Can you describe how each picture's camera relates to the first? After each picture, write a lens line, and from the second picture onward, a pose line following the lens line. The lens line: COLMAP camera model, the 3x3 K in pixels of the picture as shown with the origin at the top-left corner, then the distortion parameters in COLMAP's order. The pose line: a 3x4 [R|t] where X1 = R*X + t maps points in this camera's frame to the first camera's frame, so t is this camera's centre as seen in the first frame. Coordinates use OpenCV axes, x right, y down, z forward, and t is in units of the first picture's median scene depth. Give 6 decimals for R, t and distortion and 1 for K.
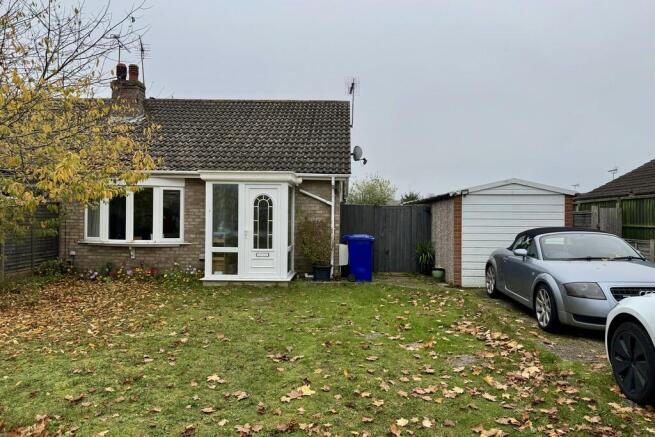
lens RADIAL K [[453.2, 0, 327.5], [0, 453.2, 218.5], [0, 0, 1]] dist [0.030634, -0.005233]
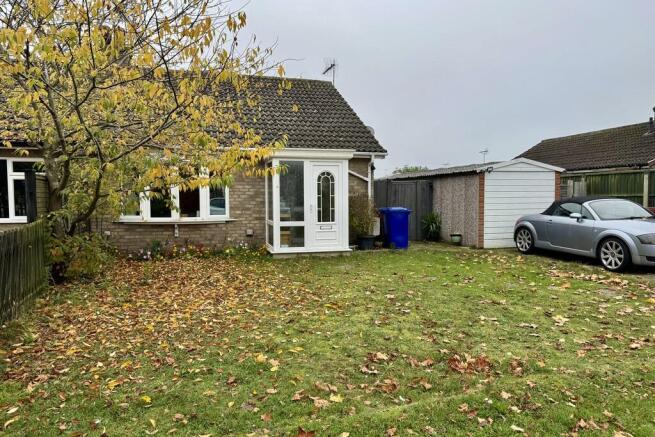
lens RADIAL K [[453.2, 0, 327.5], [0, 453.2, 218.5], [0, 0, 1]] dist [0.030634, -0.005233]
pose [[0.956283, -0.028743, 0.291028, -0.450250], [0.014102, 0.998533, 0.052279, 0.002929], [-0.292104, -0.045890, 0.955285, -0.024969]]
